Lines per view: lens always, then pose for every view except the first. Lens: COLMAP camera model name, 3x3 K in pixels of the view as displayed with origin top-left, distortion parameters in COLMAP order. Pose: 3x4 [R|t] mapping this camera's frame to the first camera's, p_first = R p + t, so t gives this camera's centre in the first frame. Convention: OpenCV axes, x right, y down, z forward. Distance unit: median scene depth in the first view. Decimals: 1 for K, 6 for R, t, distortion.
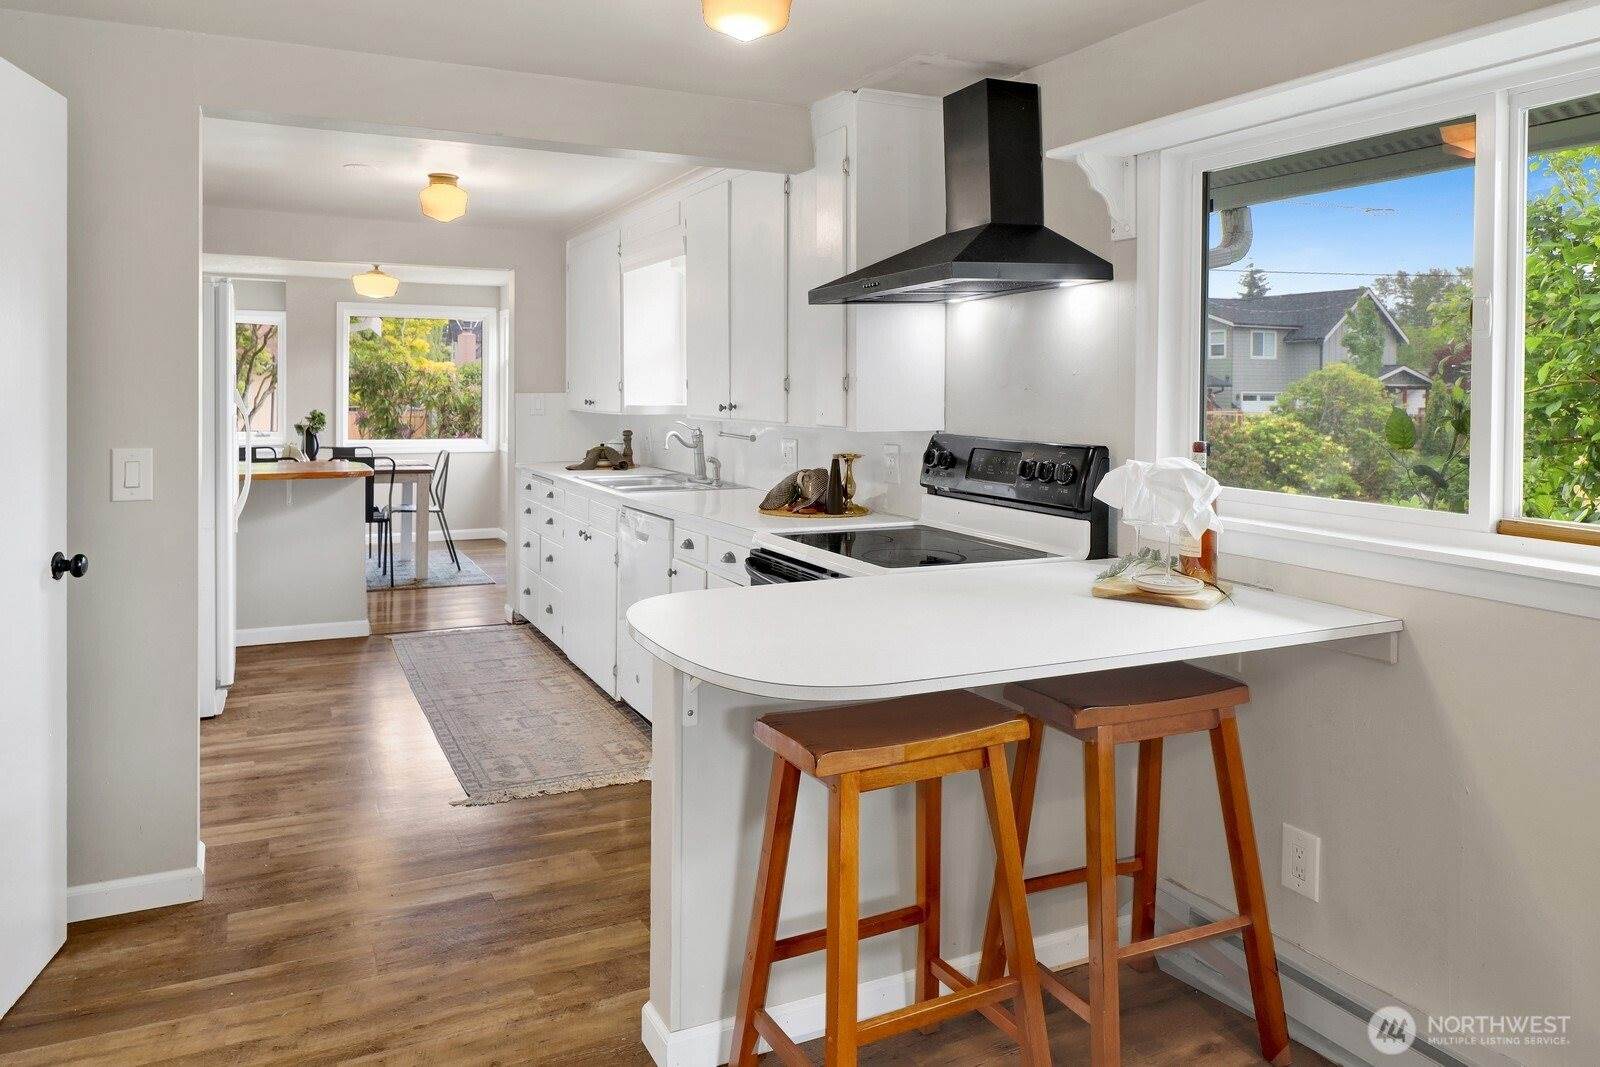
lens RADIAL K [[1099.5, 0, 791.0], [0, 1099.5, 401.1], [0, 0, 1]] dist [0.040518, -0.037740]
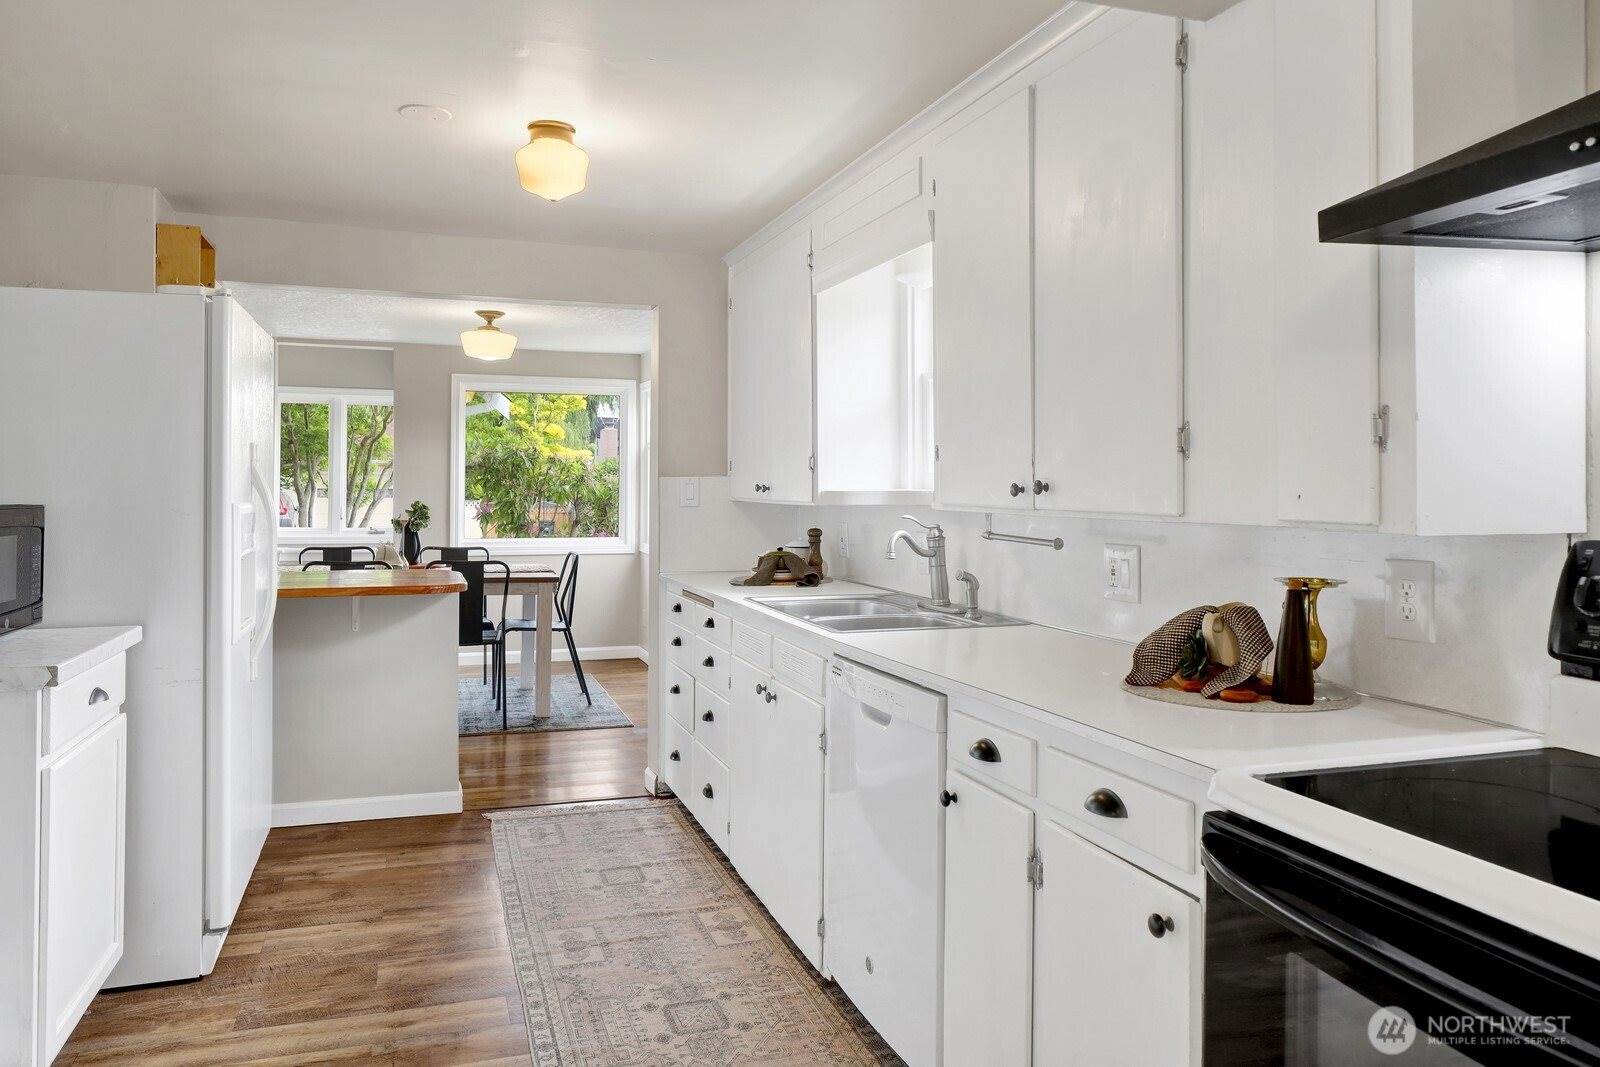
lens RADIAL K [[1138.5, 0, 804.0], [0, 1138.5, 469.3], [0, 0, 1]] dist [0.000662, -0.000039]
pose [[0.993089, -0.004913, -0.117259, -0.114997], [0.002098, 0.999707, -0.024114, 0.010605], [0.117343, 0.023701, 0.992809, 0.455225]]
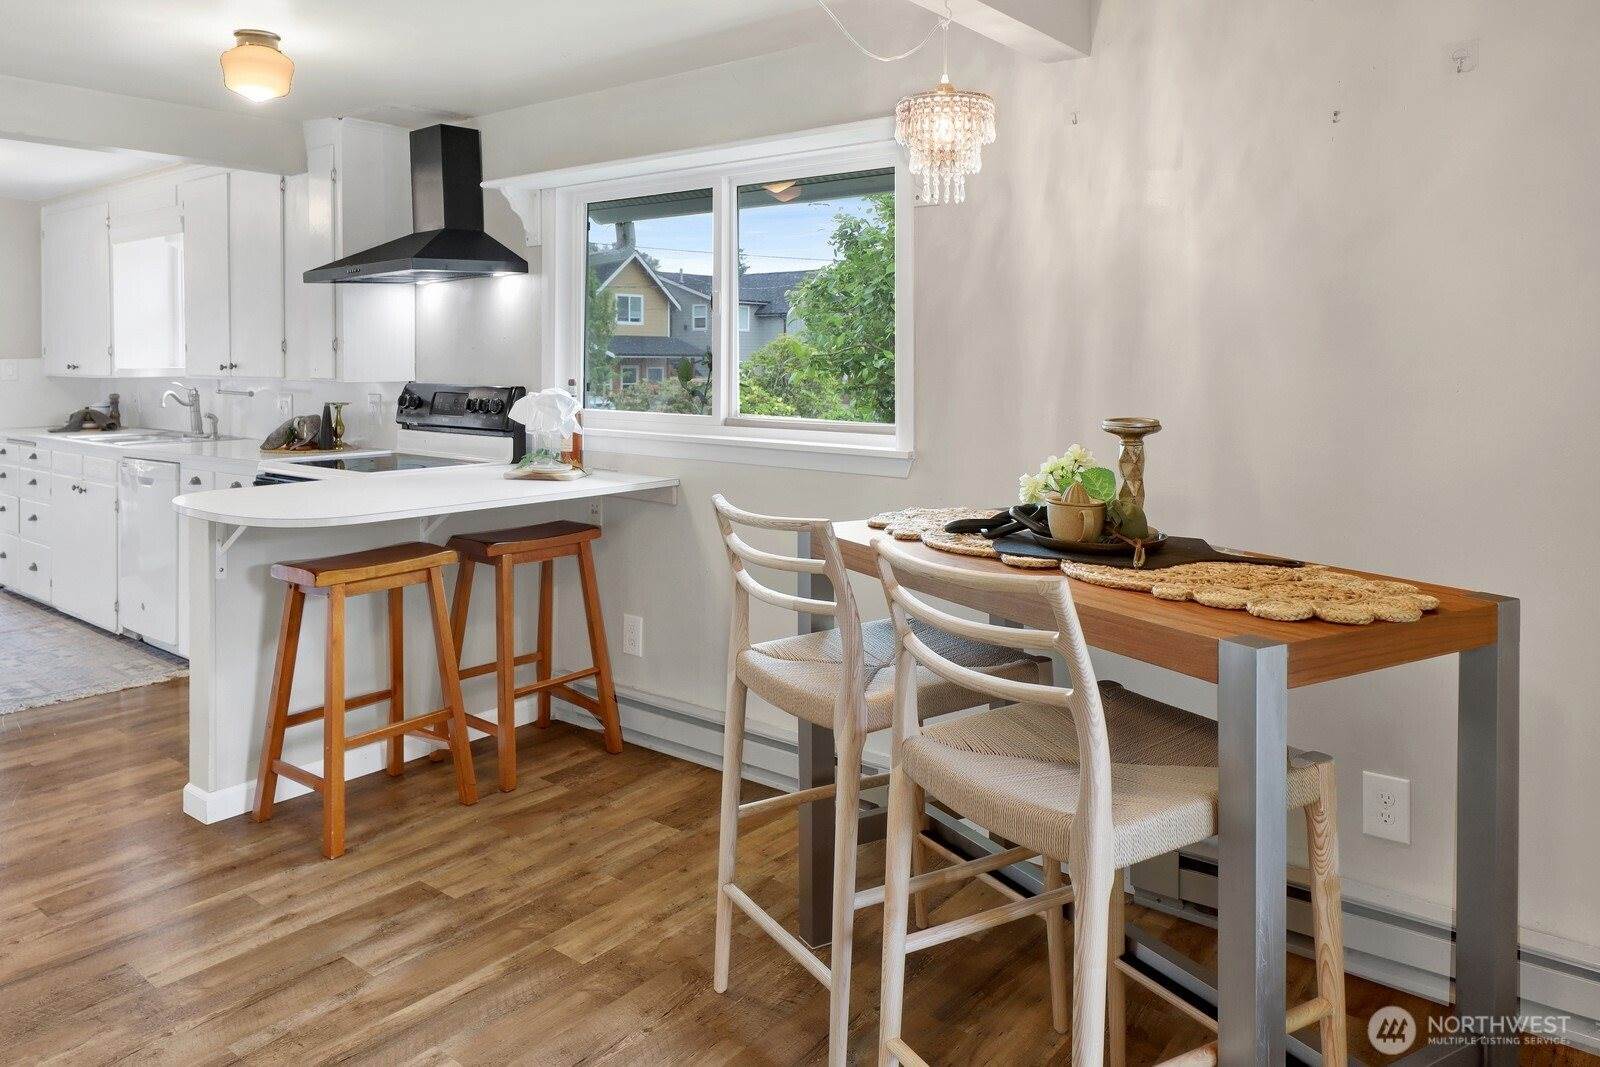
lens RADIAL K [[1118.6, 0, 747.3], [0, 1118.6, 366.4], [0, 0, 1]] dist [-0.001015, 0.004595]
pose [[0.920866, -0.009657, 0.389759, -0.014313], [0.010879, 0.999940, -0.000929, 0.013524], [-0.389727, 0.005096, 0.920916, -0.345628]]
